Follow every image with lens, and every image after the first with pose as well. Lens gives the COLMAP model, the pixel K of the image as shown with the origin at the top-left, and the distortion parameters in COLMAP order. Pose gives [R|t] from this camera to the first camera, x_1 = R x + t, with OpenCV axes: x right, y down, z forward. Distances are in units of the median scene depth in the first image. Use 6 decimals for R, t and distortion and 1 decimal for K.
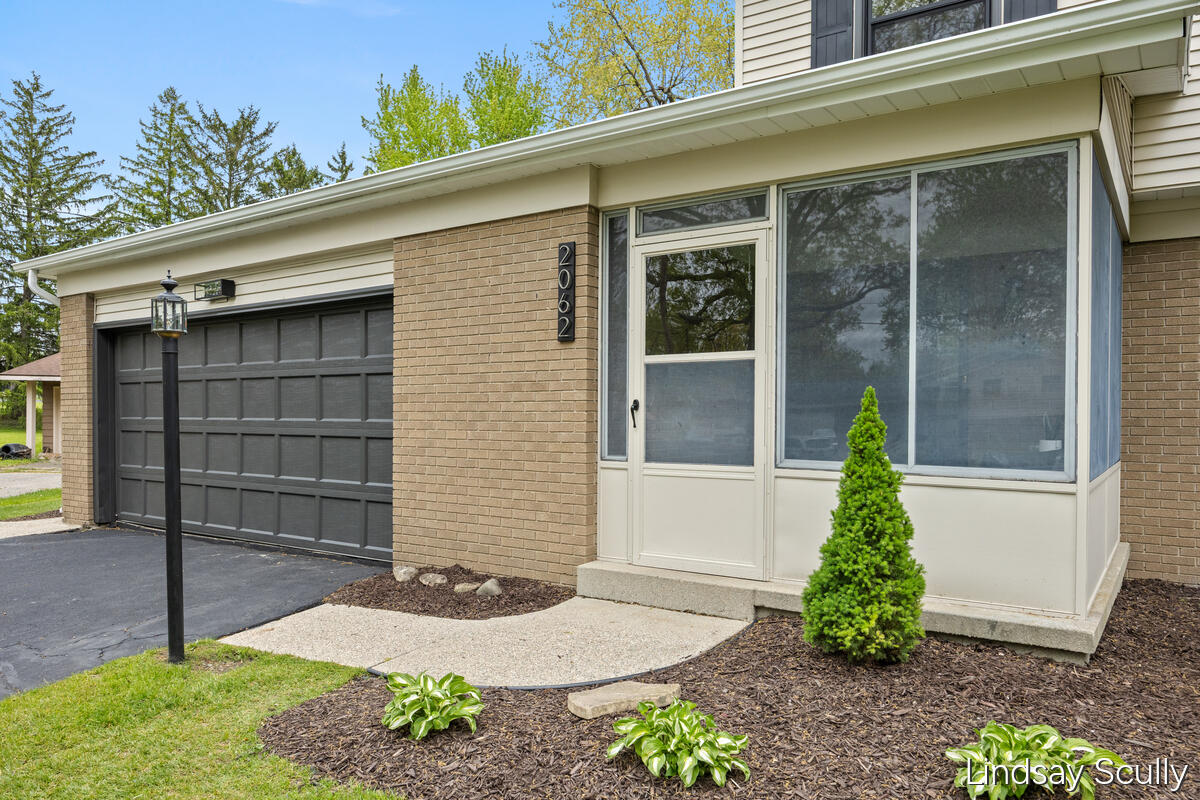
lens RADIAL K [[832.6, 0, 591.4], [0, 832.6, 421.8], [0, 0, 1]] dist [-0.000535, -0.000899]
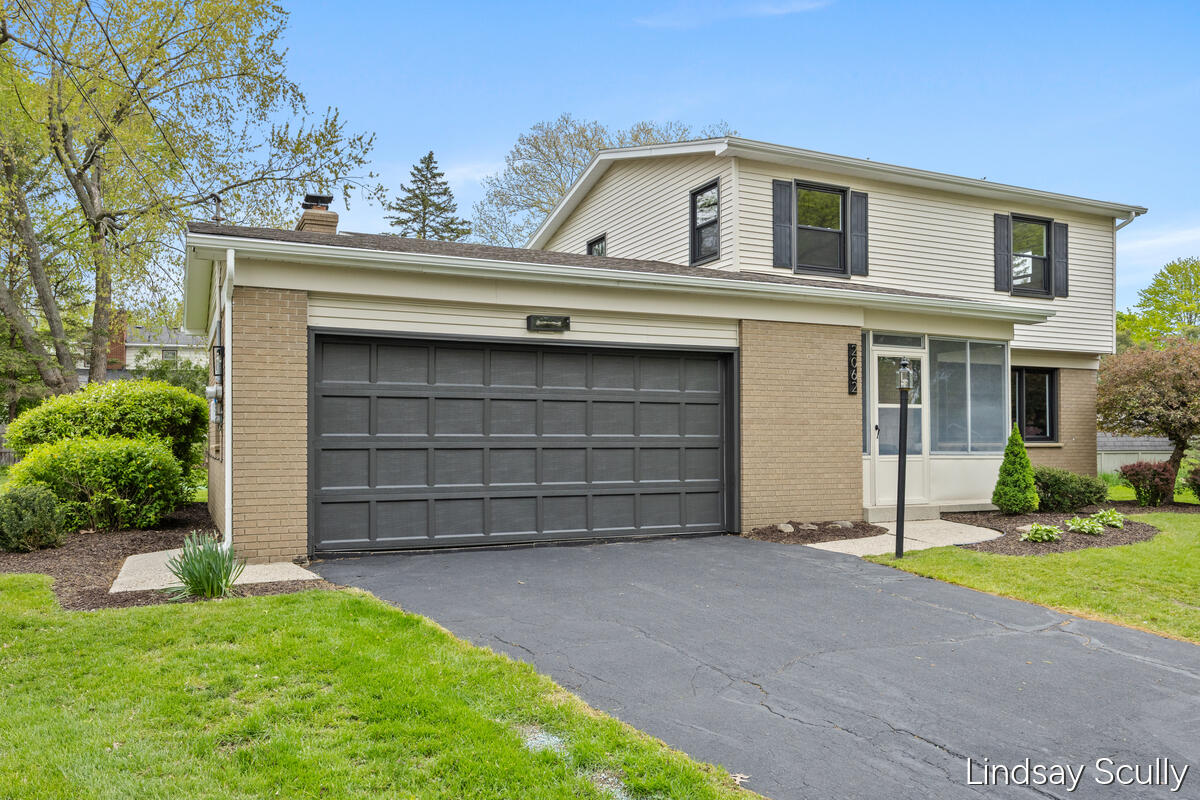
lens RADIAL K [[933.5, 0, 601.6], [0, 933.5, 411.7], [0, 0, 1]] dist [0.001776, 0.018340]
pose [[0.497069, 0.023739, 0.867386, -1.710035], [0.008257, 0.999451, -0.032086, 0.007247], [-0.867672, 0.023111, 0.496600, 0.334156]]
